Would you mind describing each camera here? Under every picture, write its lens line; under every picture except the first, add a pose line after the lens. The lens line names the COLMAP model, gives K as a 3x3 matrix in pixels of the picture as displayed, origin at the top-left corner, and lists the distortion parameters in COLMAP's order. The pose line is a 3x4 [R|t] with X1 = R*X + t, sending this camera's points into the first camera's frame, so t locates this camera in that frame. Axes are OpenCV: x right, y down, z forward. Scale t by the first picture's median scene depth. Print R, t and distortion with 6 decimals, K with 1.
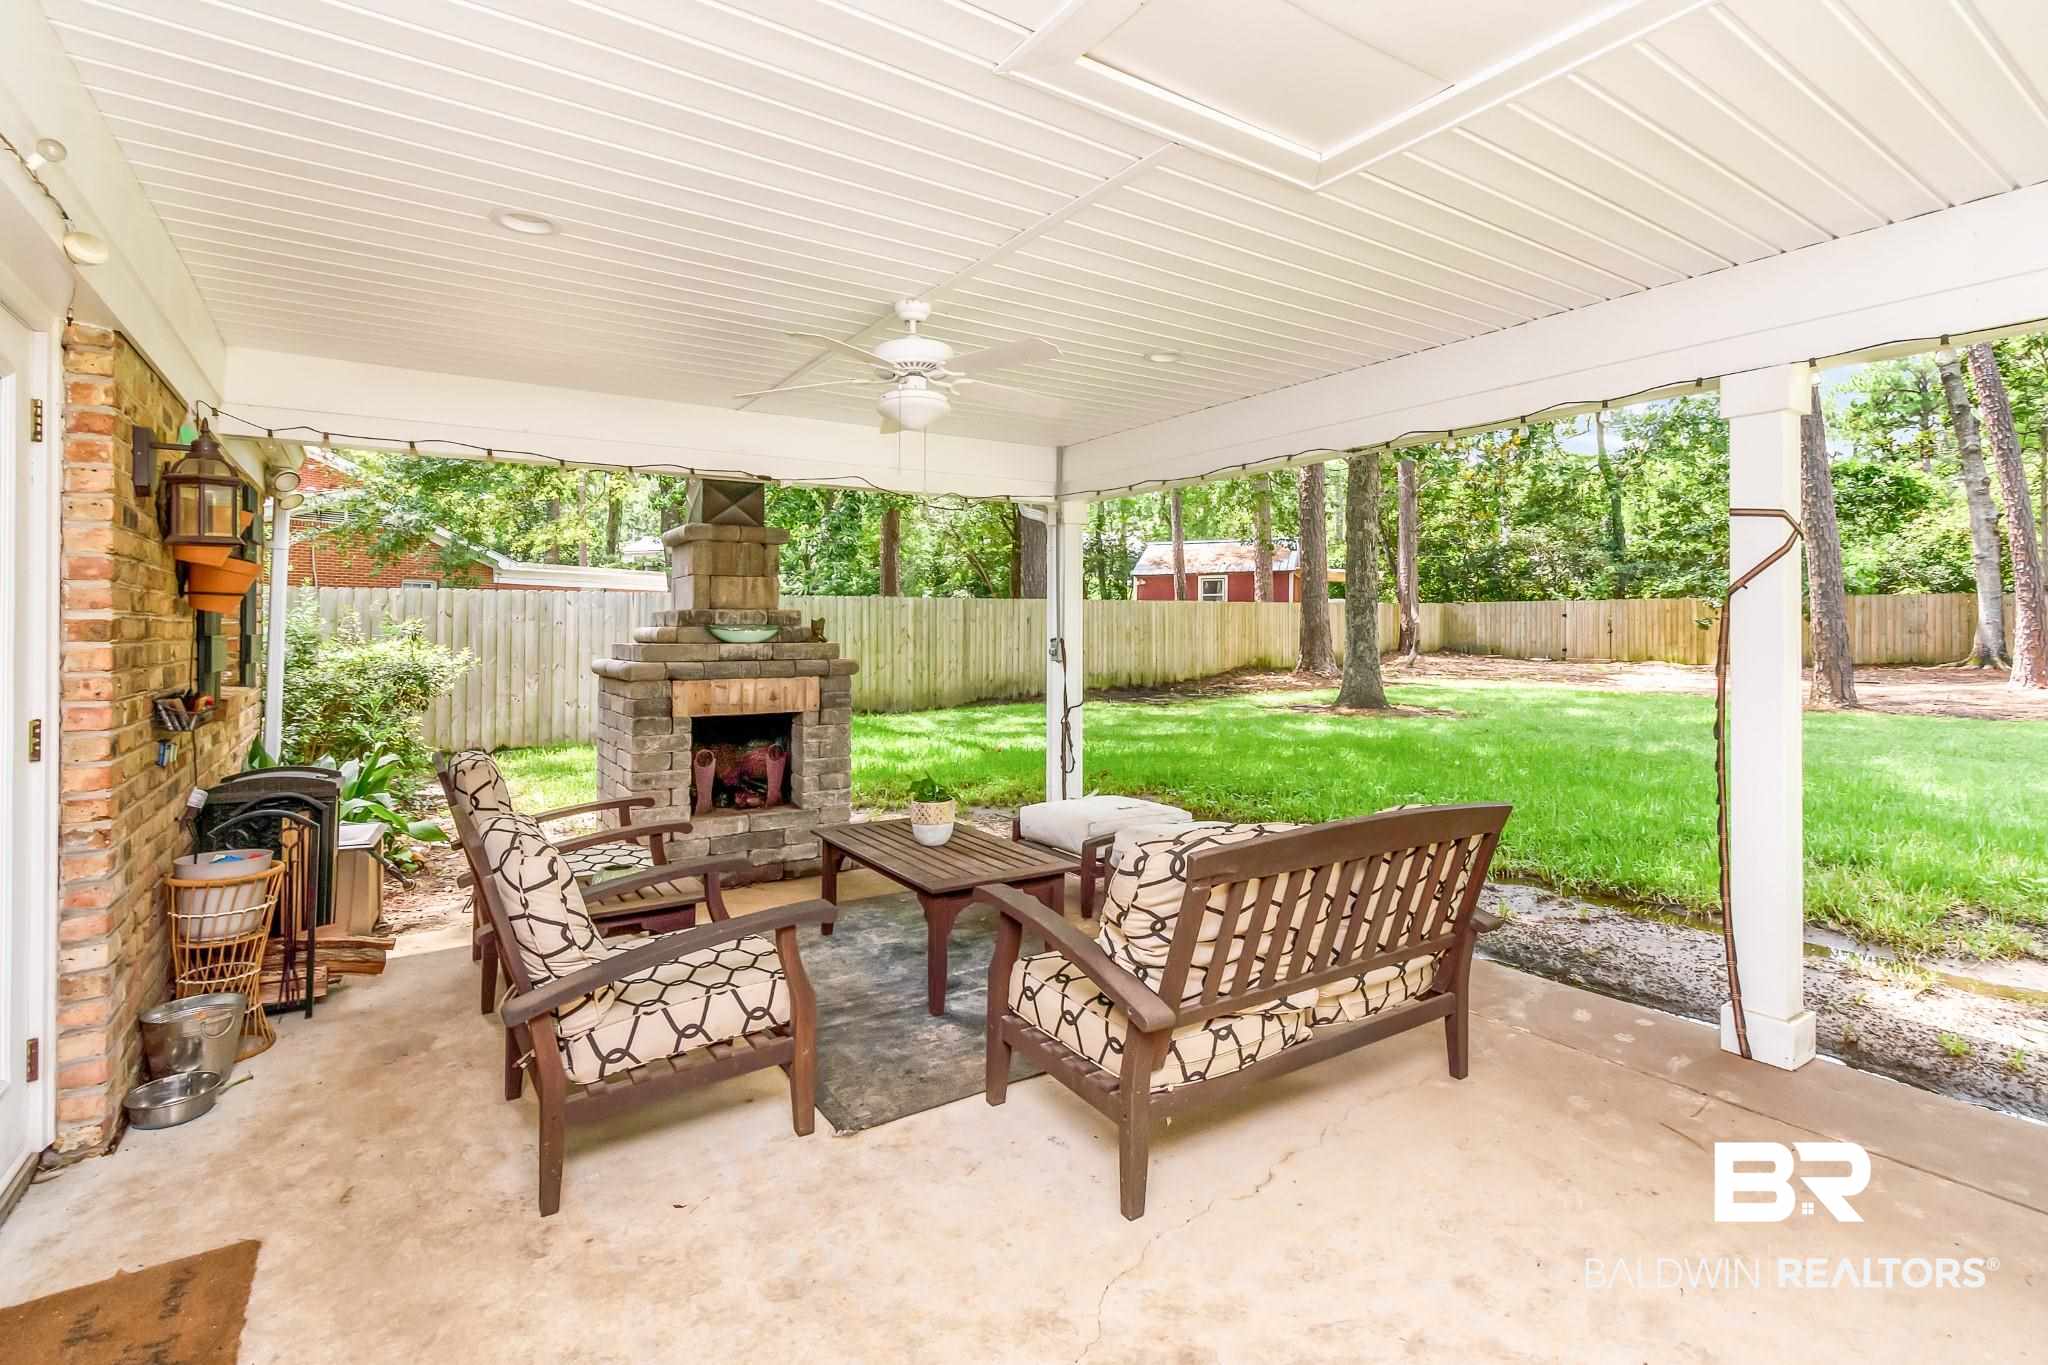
lens RADIAL K [[960.3, 0, 1017.8], [0, 960.3, 624.9], [0, 0, 1]] dist [-0.001595, 0.000388]
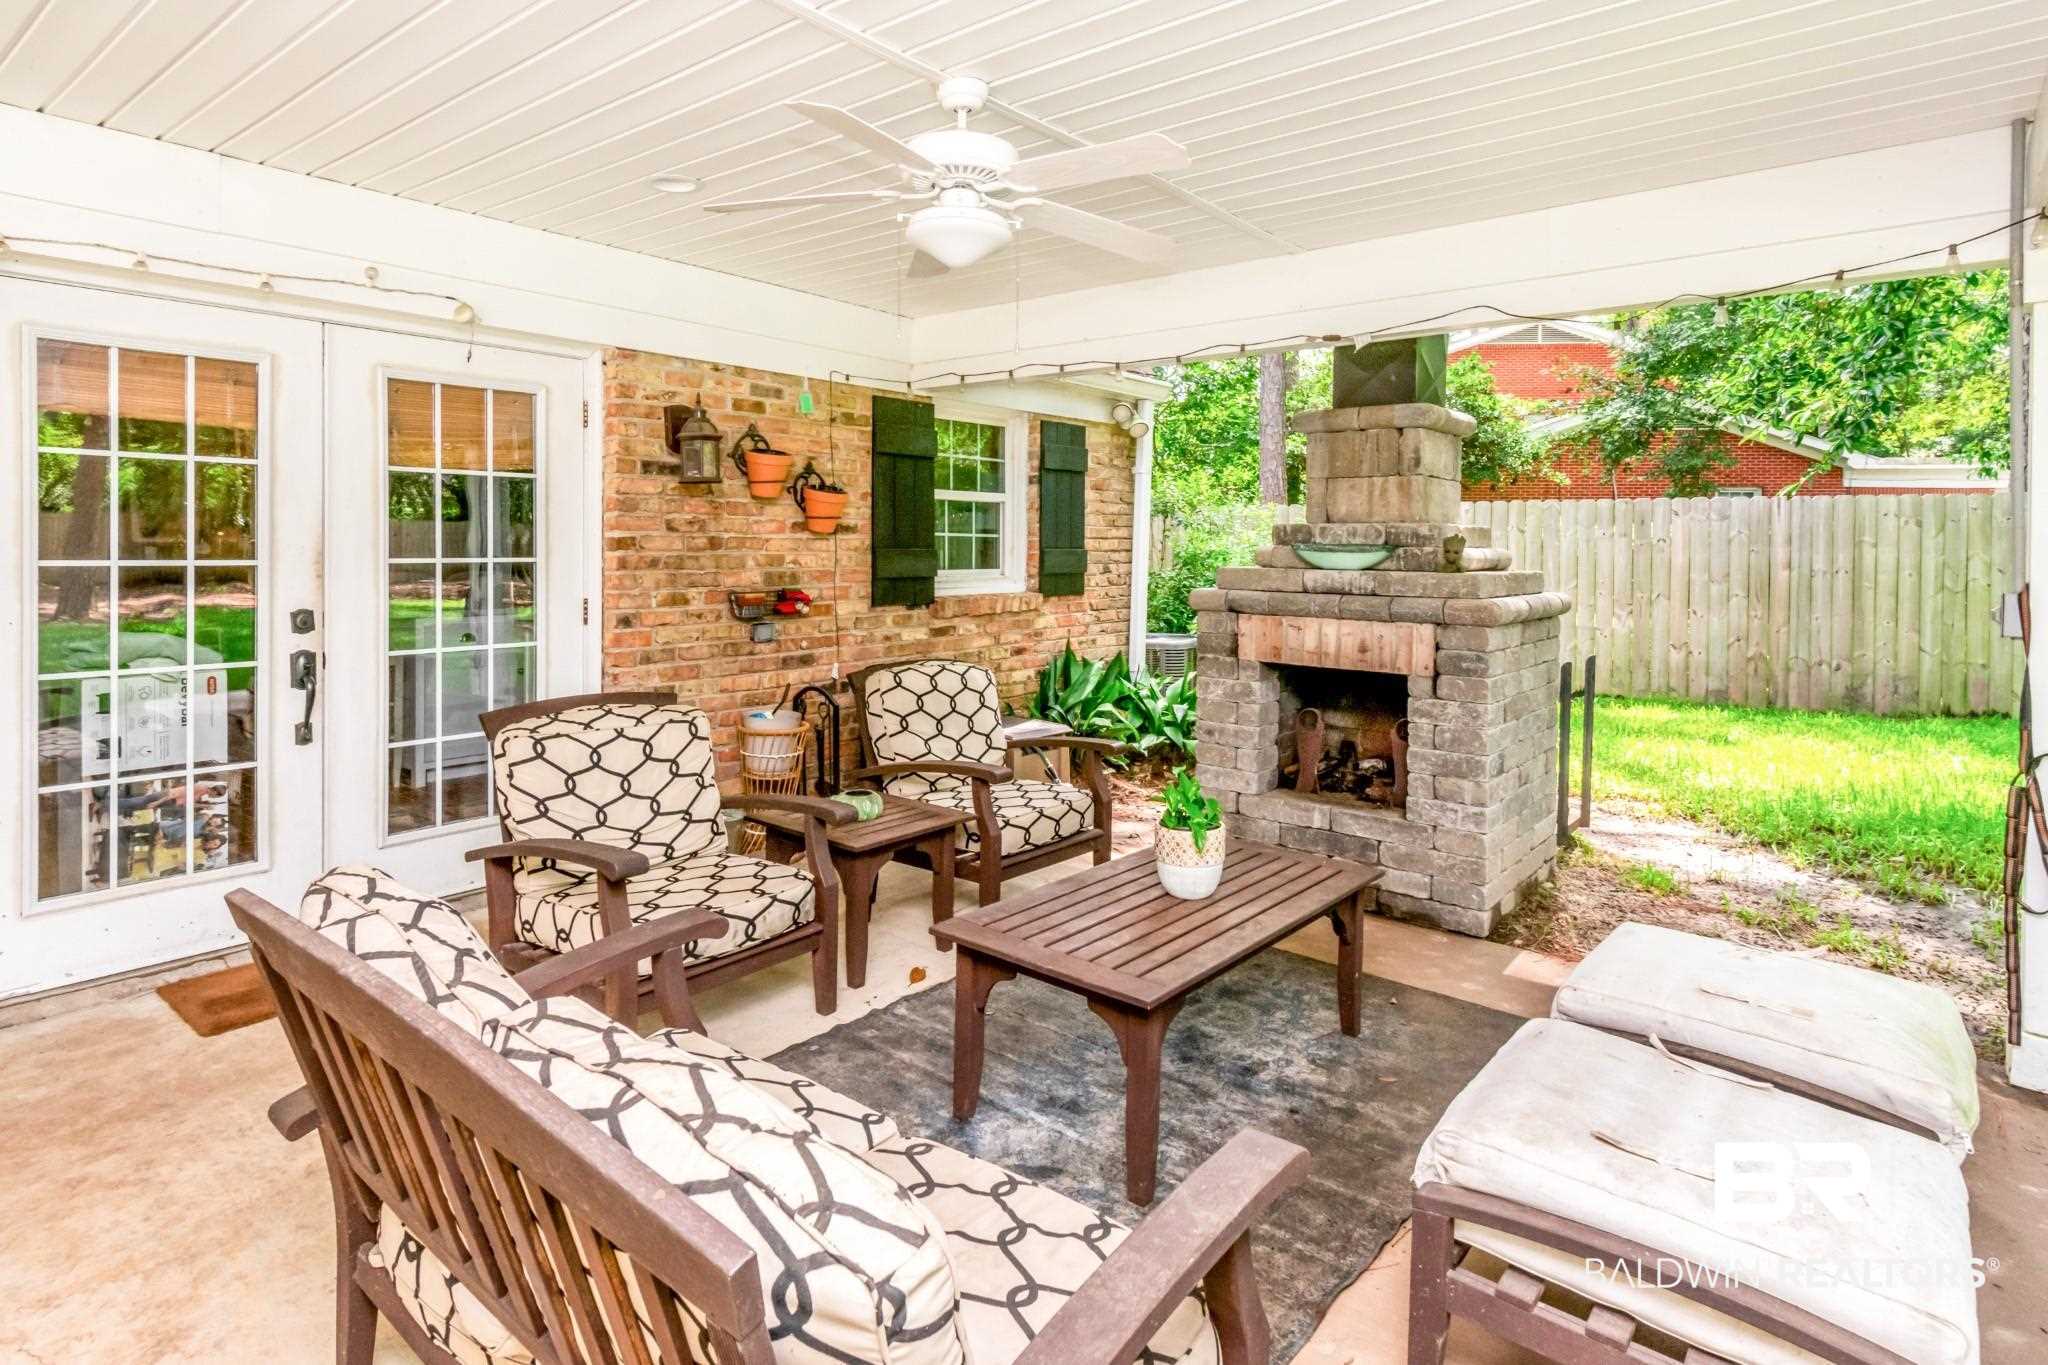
lens RADIAL K [[1093.1, 0, 1024.1], [0, 1093.1, 548.3], [0, 0, 1]] dist [0.003106, 0.000681]
pose [[0.285242, 0.010285, -0.958400, 0.425627], [-0.004136, 0.999946, 0.009500, -0.003911], [0.958447, 0.001254, 0.285269, 0.520604]]
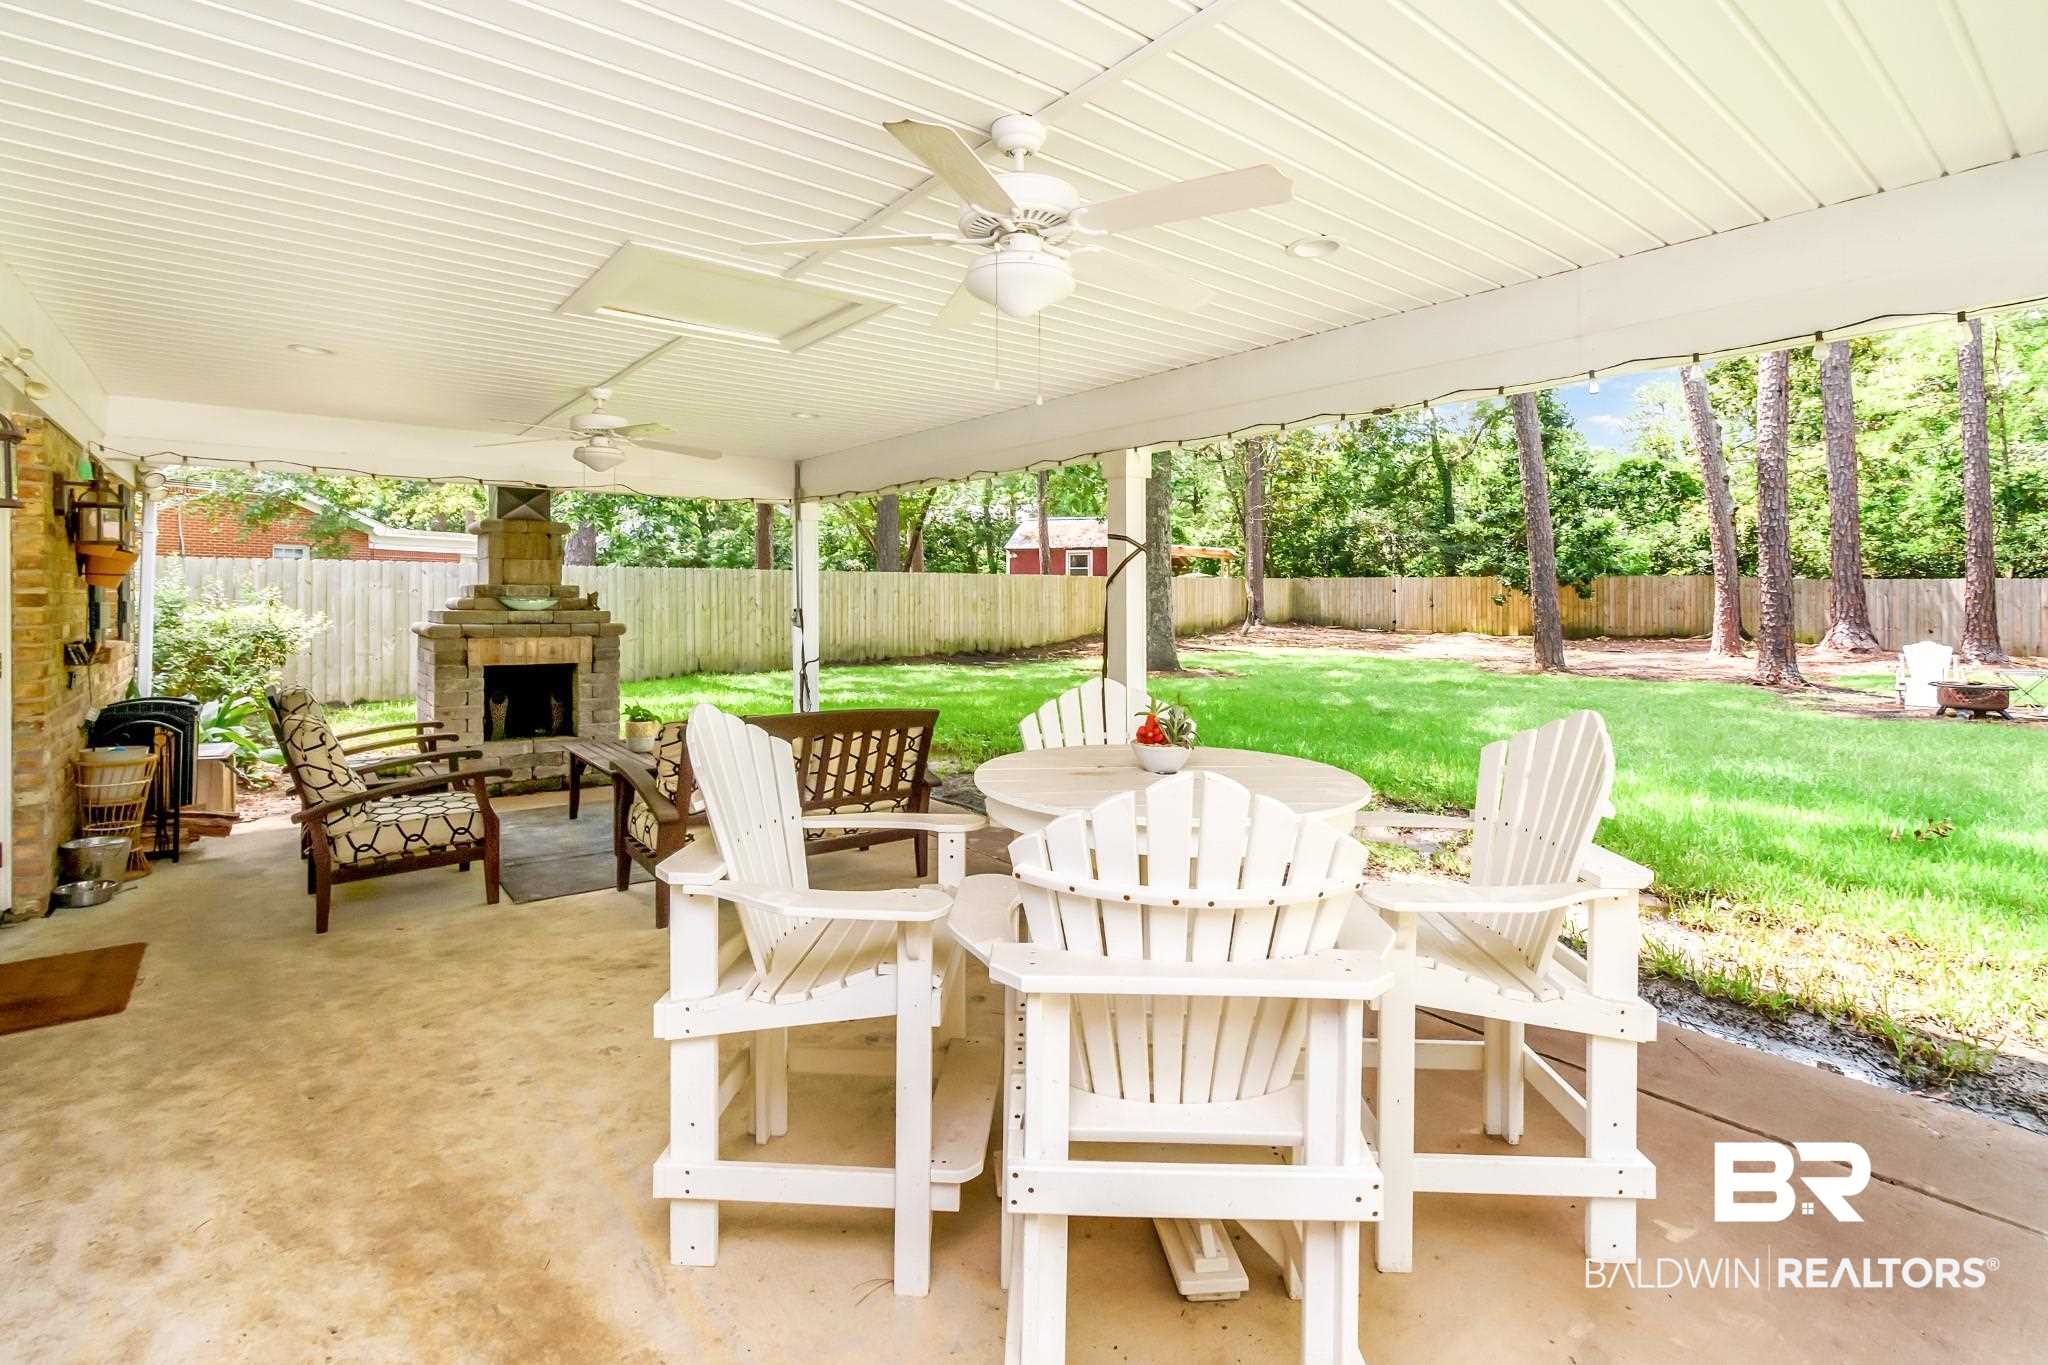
lens RADIAL K [[961.7, 0, 1029.1], [0, 961.7, 616.3], [0, 0, 1]] dist [-0.000793, -0.000848]
pose [[0.996025, 0.007838, 0.088725, 0.271940], [-0.009916, 0.999686, 0.023011, -0.009855], [-0.088517, -0.023799, 0.995790, -0.362316]]
